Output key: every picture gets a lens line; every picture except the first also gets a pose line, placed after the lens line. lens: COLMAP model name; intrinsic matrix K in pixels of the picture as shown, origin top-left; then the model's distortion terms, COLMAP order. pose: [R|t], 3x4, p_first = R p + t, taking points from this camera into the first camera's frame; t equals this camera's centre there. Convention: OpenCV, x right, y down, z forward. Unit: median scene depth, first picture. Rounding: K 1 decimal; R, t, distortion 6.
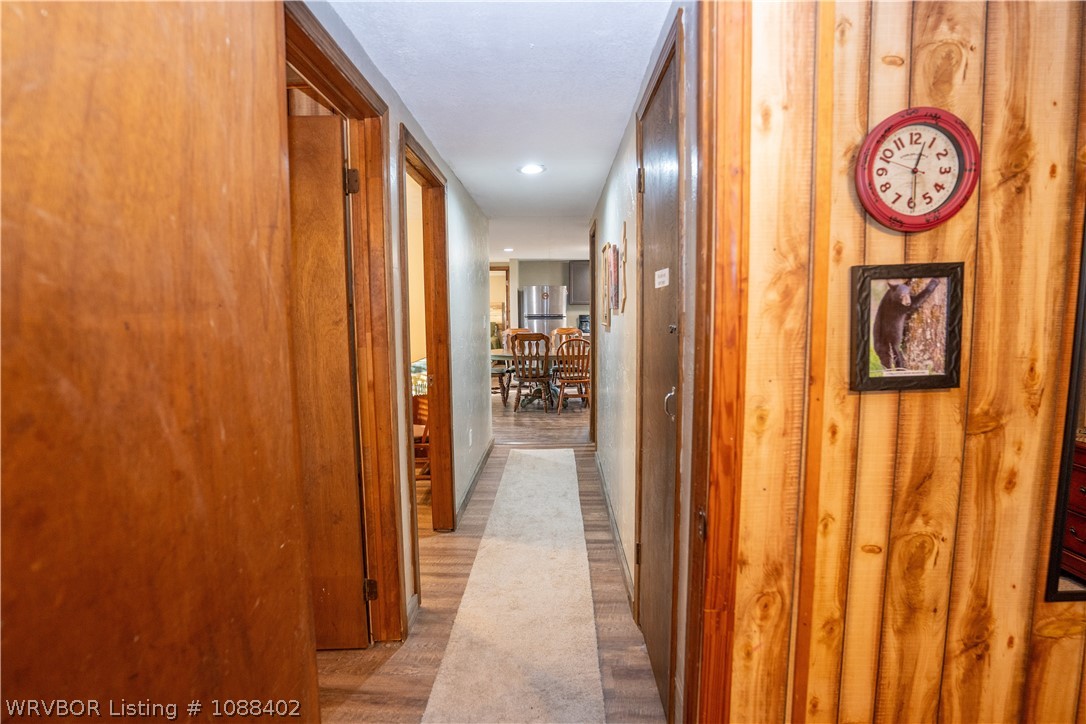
lens RADIAL K [[534.0, 0, 540.6], [0, 534.0, 364.5], [0, 0, 1]] dist [-0.066543, 0.028954]
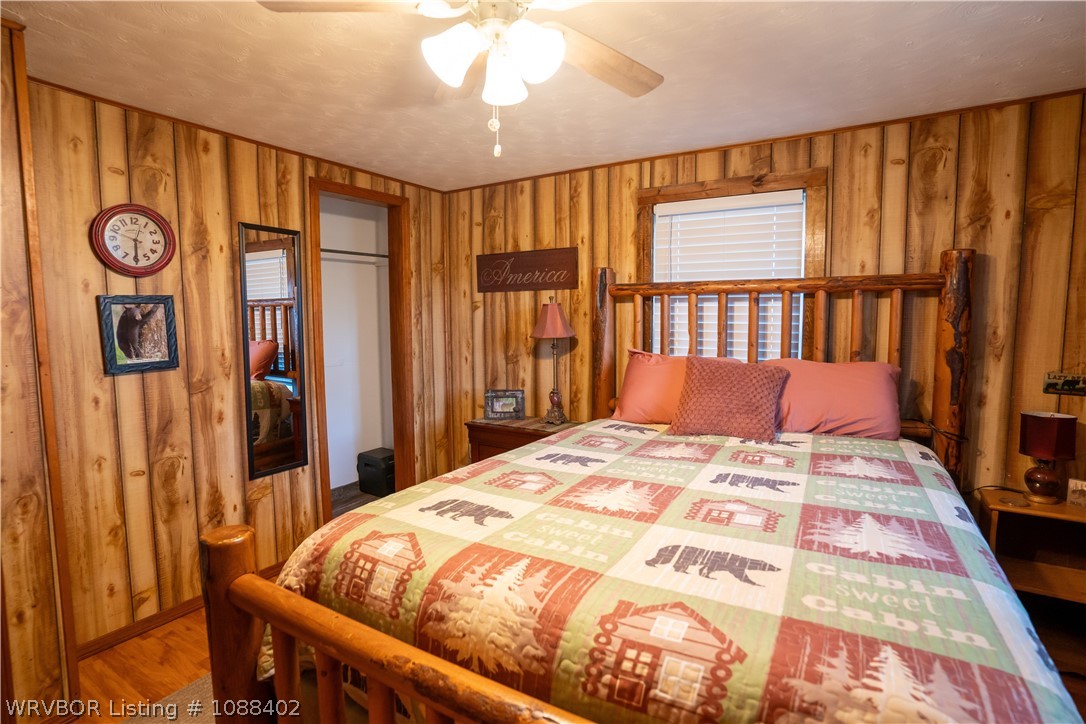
lens RADIAL K [[534.0, 0, 540.6], [0, 534.0, 364.5], [0, 0, 1]] dist [-0.066543, 0.028954]
pose [[0.509933, -0.065310, 0.857731, -0.071787], [0.083152, 0.996187, 0.026417, 0.090759], [-0.856186, 0.057851, 0.513419, -0.940312]]
